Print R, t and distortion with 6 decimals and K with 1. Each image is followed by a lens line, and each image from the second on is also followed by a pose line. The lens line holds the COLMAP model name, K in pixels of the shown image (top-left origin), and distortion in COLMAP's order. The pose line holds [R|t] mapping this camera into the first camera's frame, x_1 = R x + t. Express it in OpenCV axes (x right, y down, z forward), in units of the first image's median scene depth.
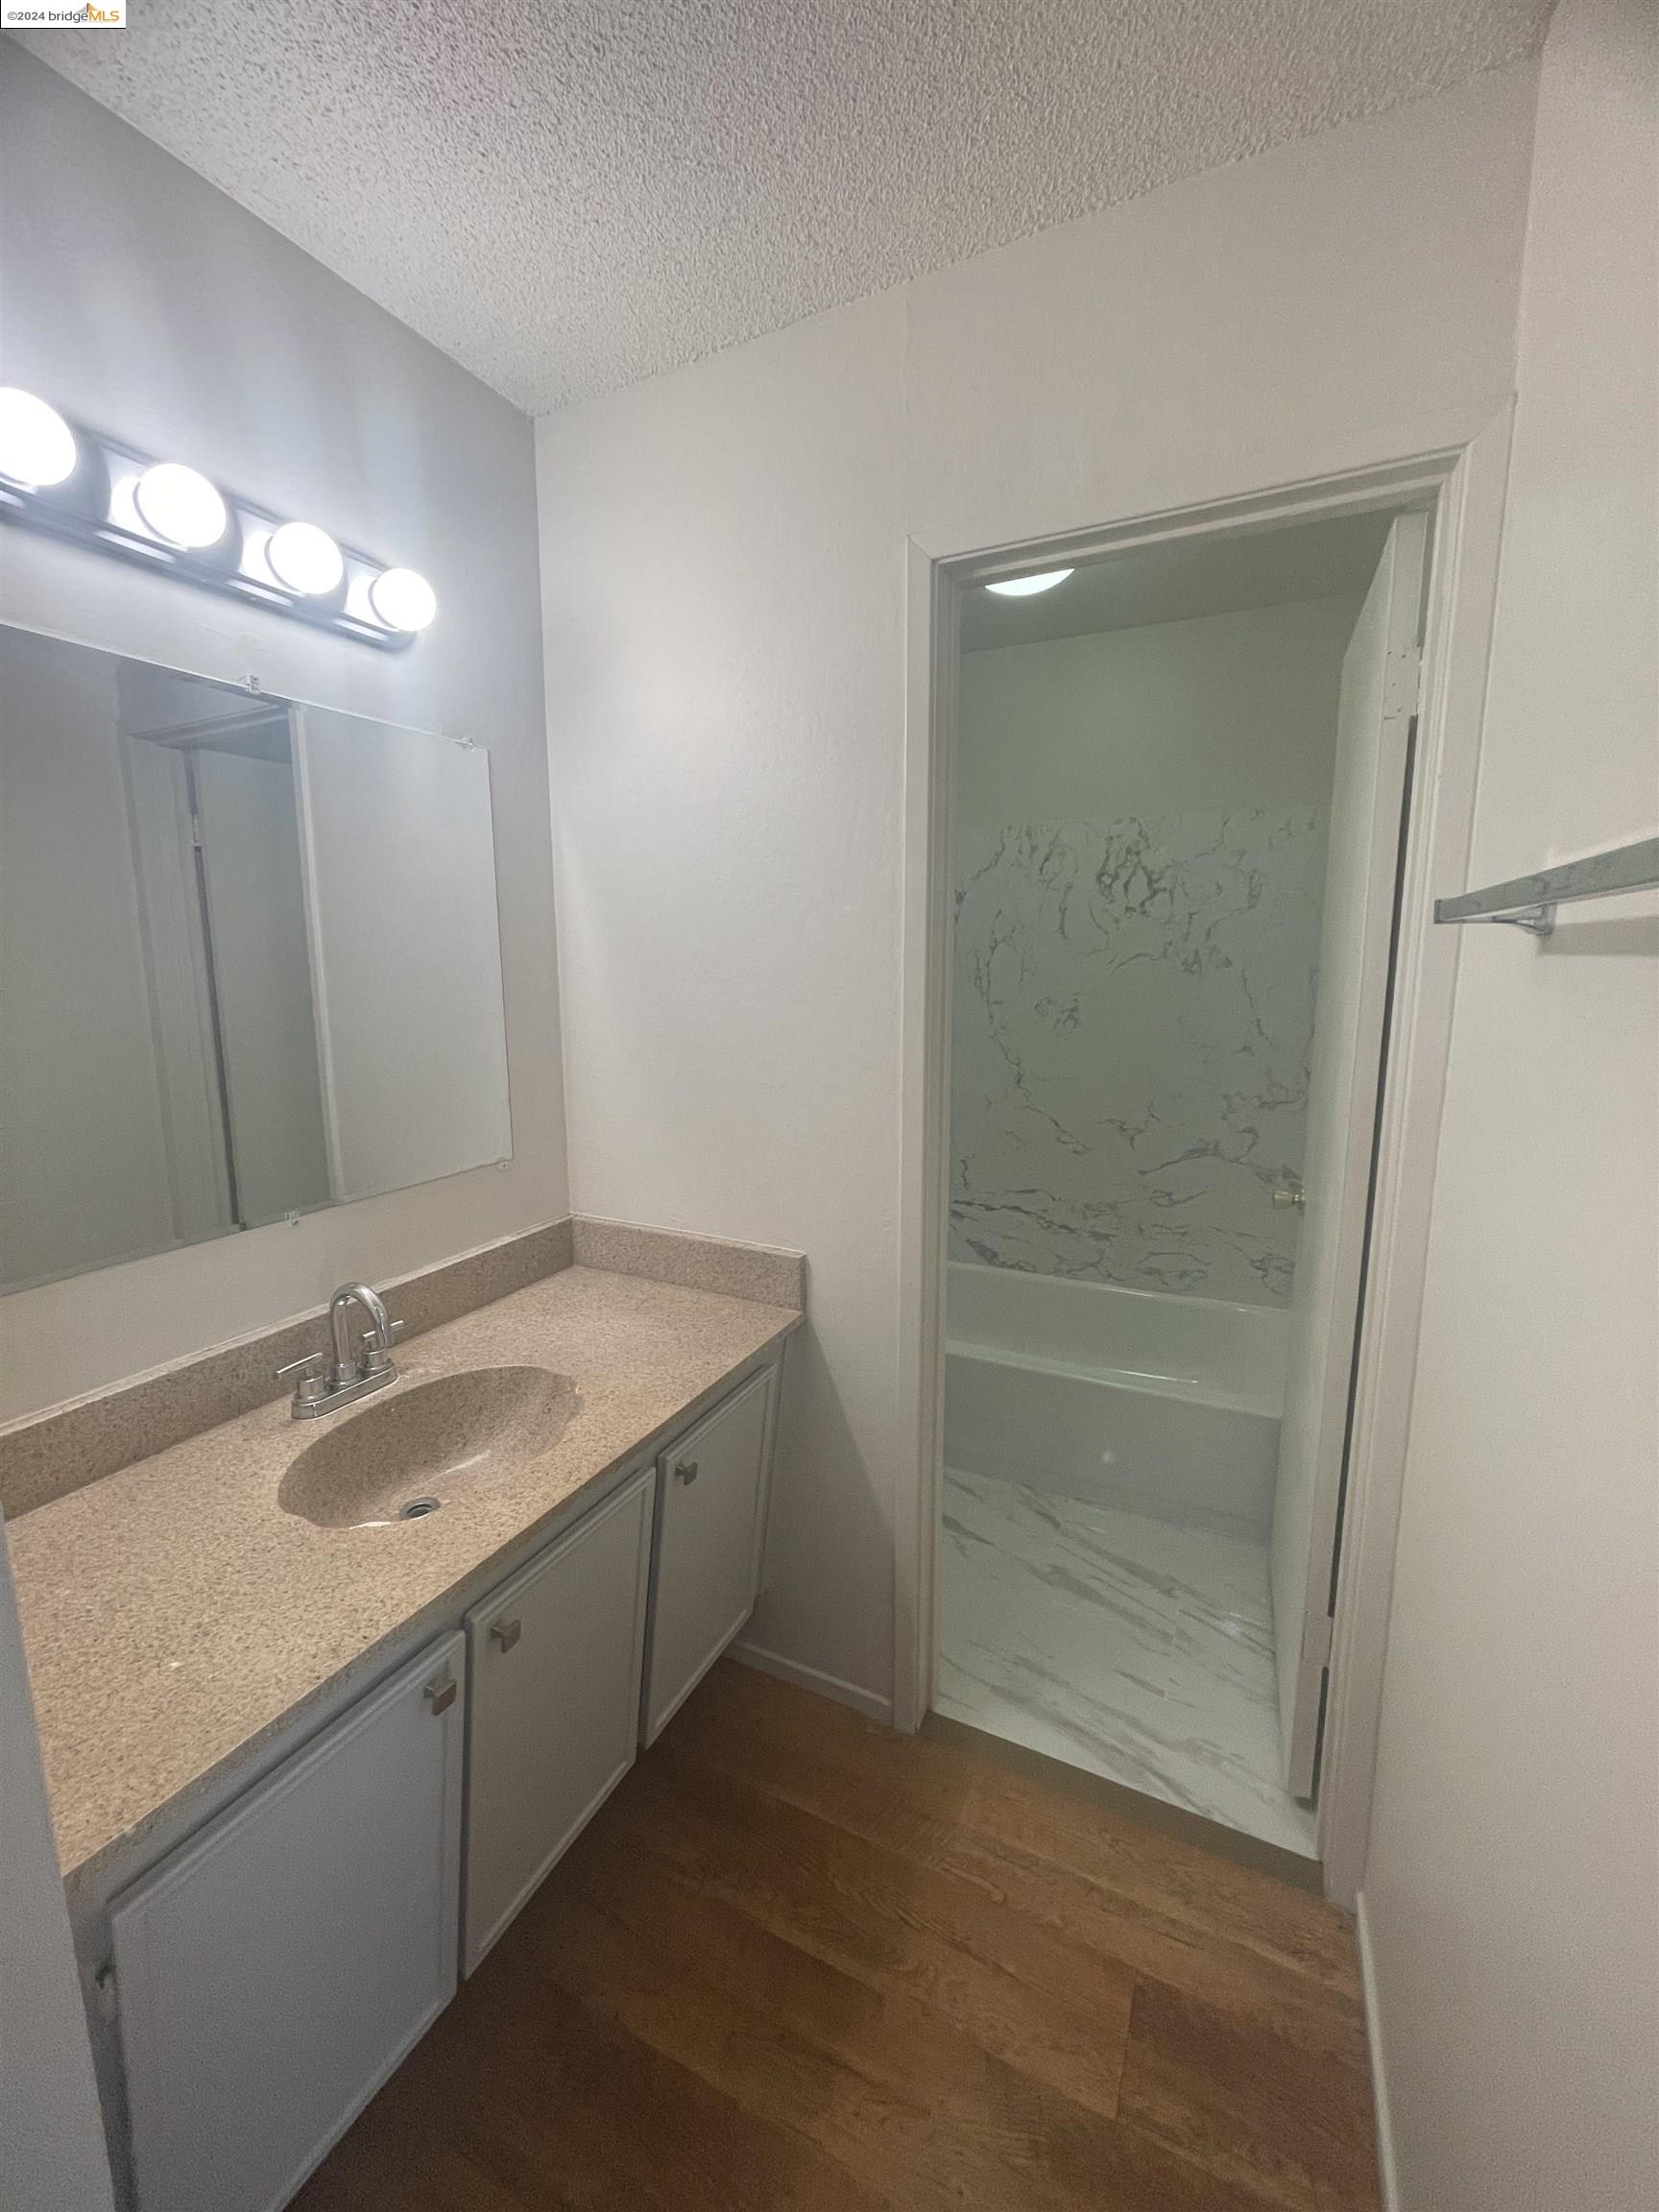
lens RADIAL K [[888.3, 0, 822.1], [0, 888.3, 1093.1], [0, 0, 1]] dist [0.000134, -0.002159]
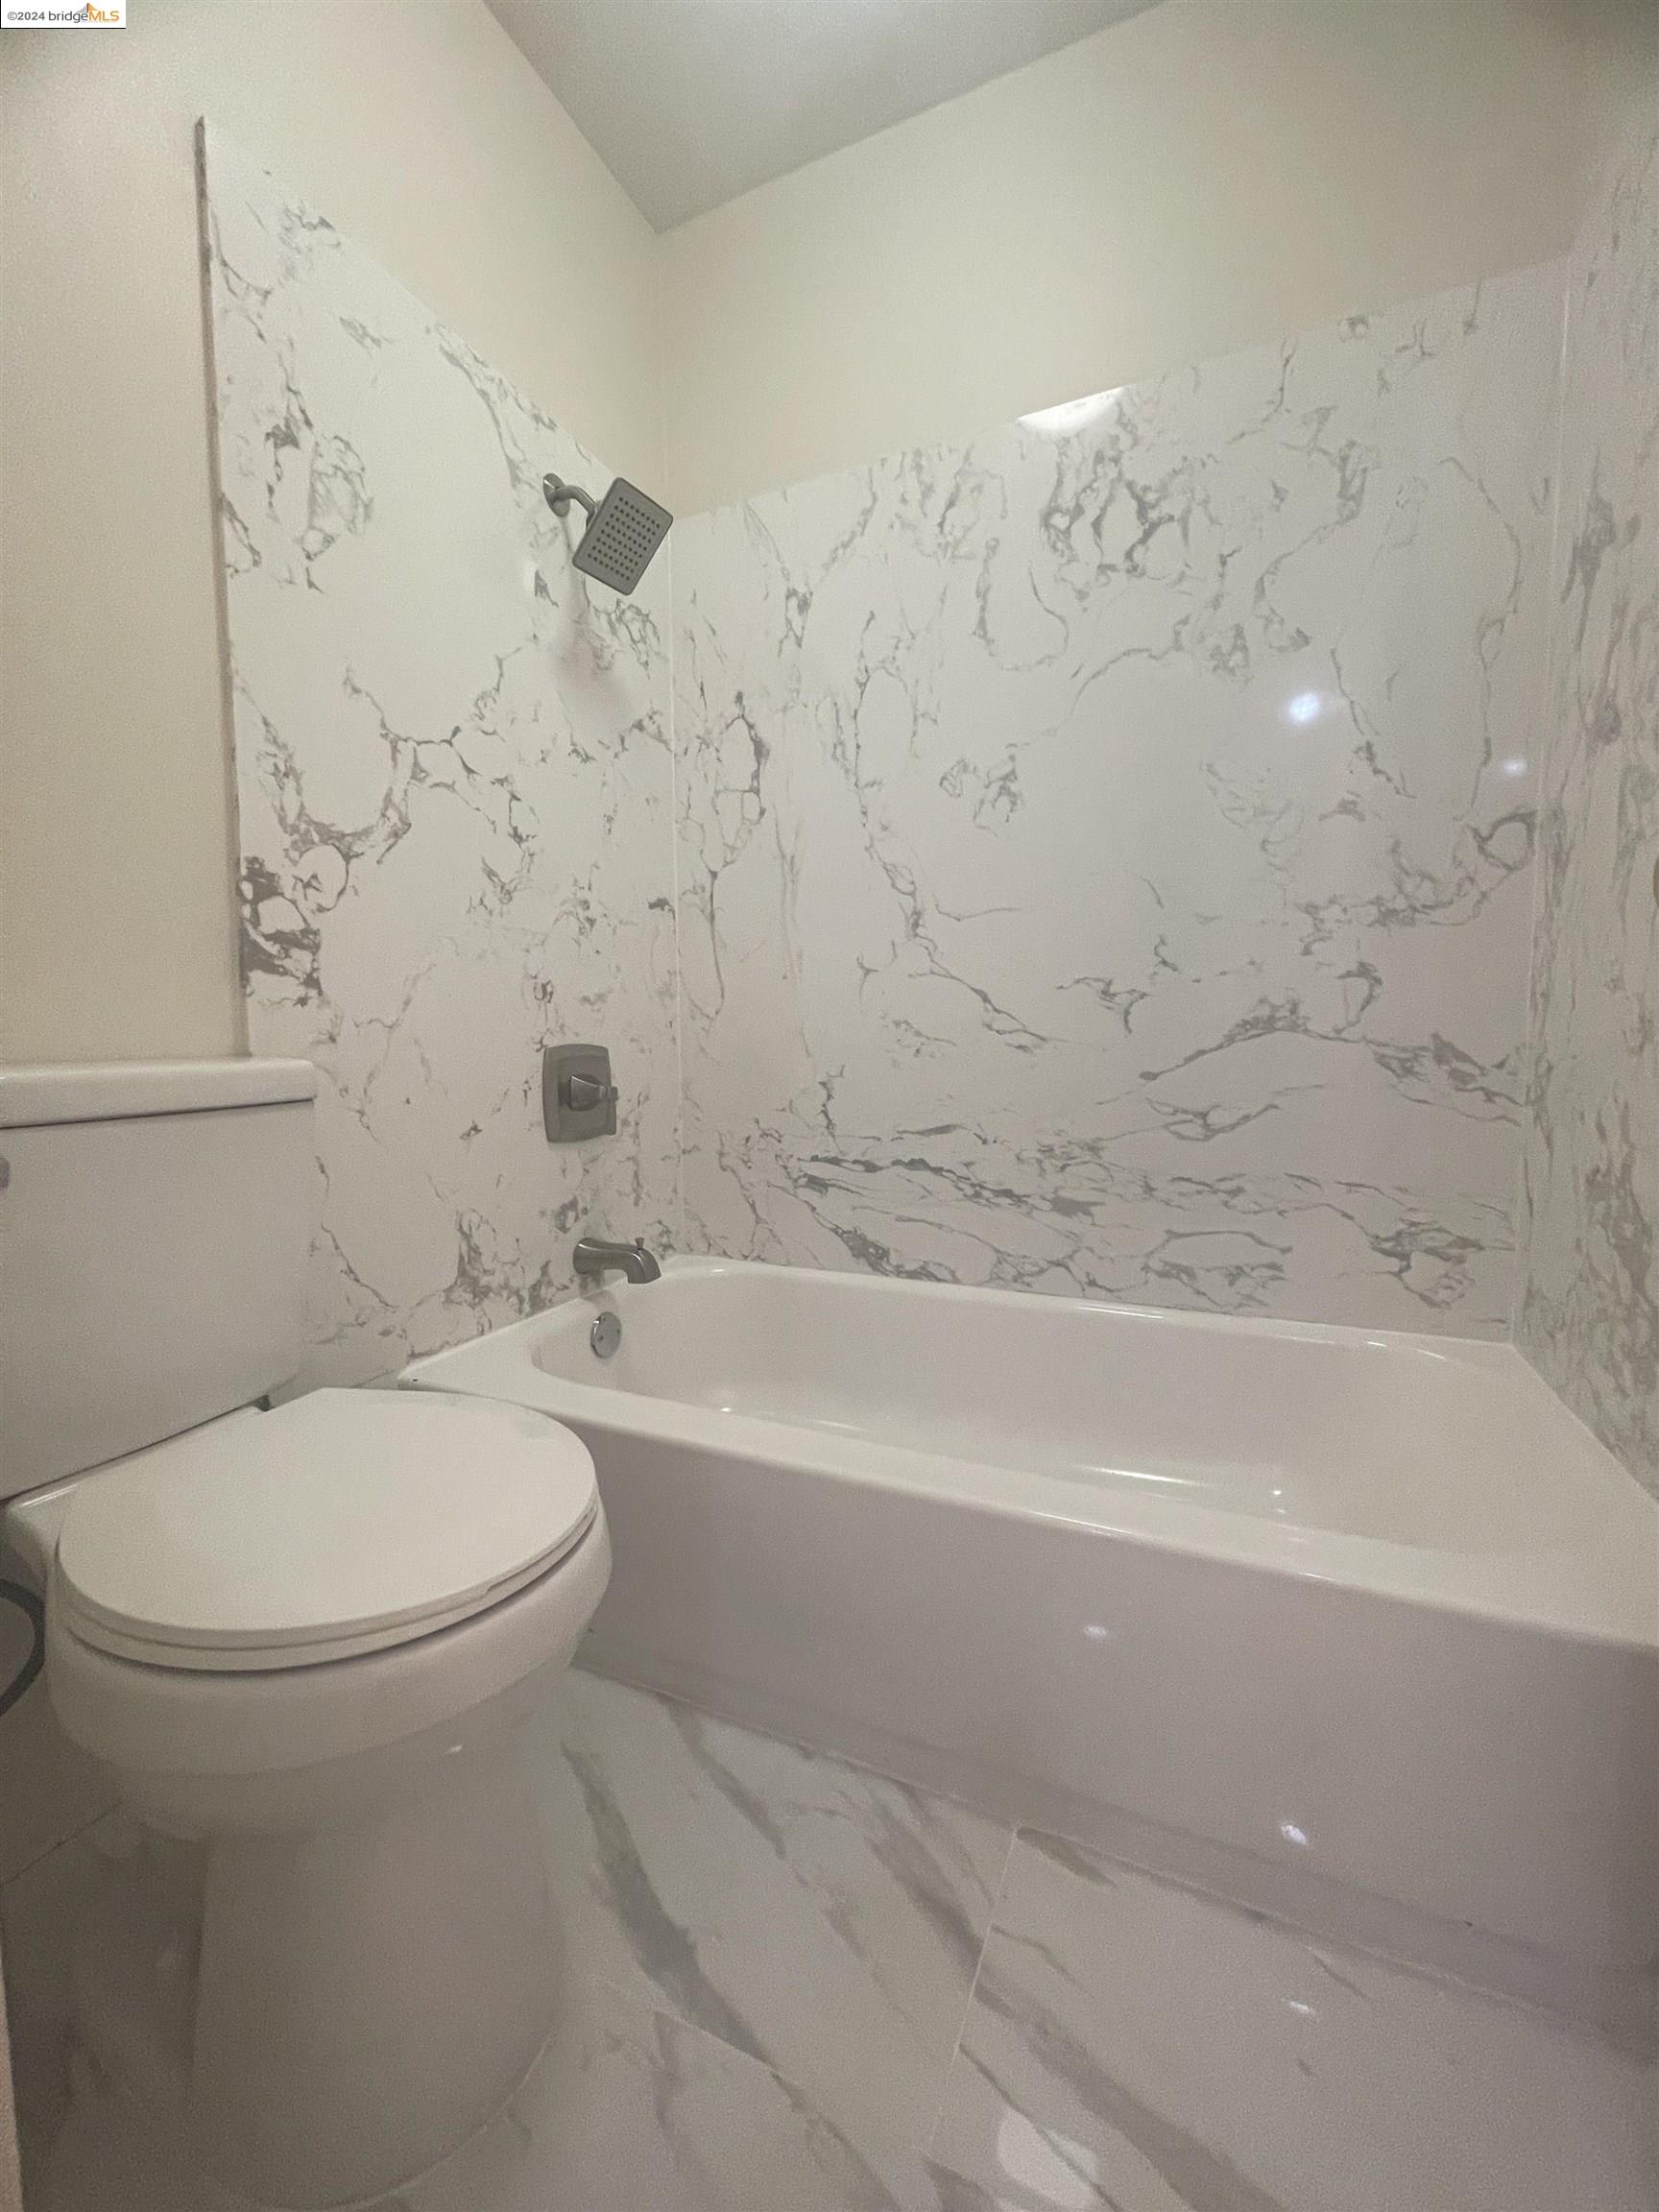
lens RADIAL K [[888.3, 0, 819.9], [0, 888.3, 1106.1], [0, 0, 1]] dist [0.000134, -0.002159]
pose [[0.999859, -0.009218, 0.014015, 0.170756], [0.010309, 0.996752, -0.079867, 0.154733], [-0.013234, 0.080000, 0.996707, 0.515426]]
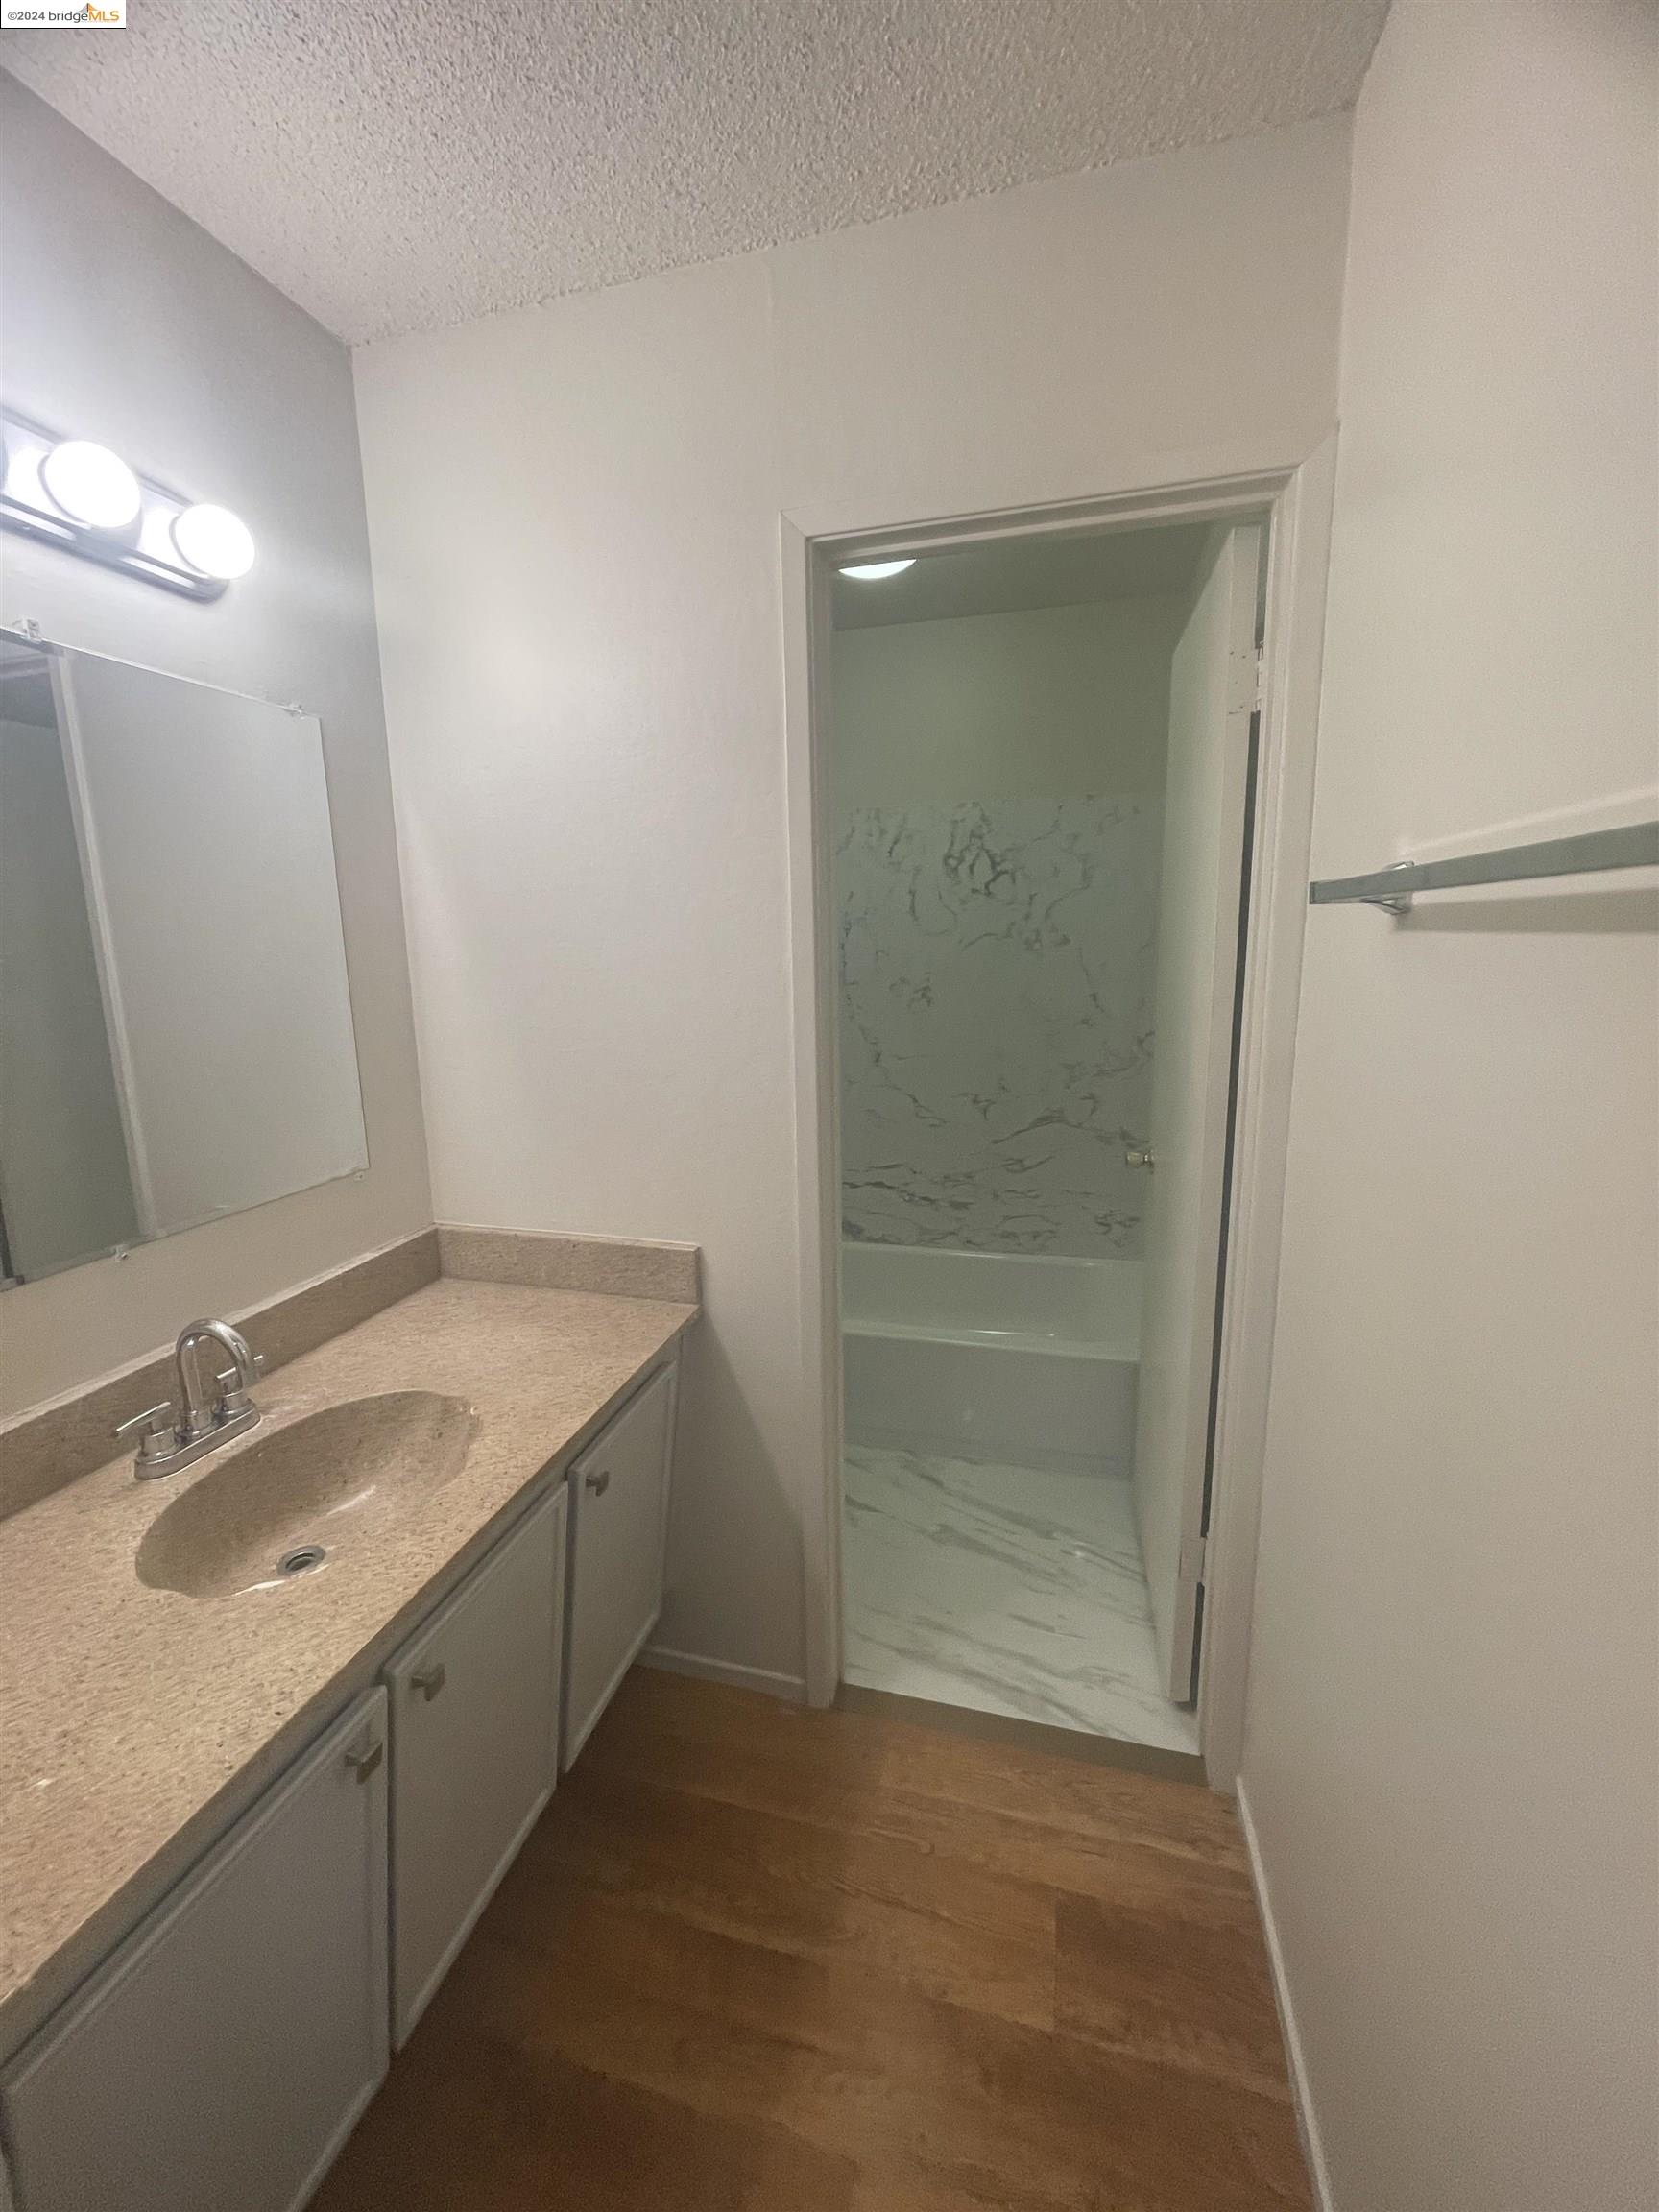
lens RADIAL K [[888.3, 0, 828.4], [0, 888.3, 1092.9], [0, 0, 1]] dist [0.000134, -0.002159]
pose [[0.981104, -0.047062, 0.187671, -0.029686], [0.043437, 0.998782, 0.023384, -0.002344], [-0.188543, -0.014790, 0.981953, 0.007063]]
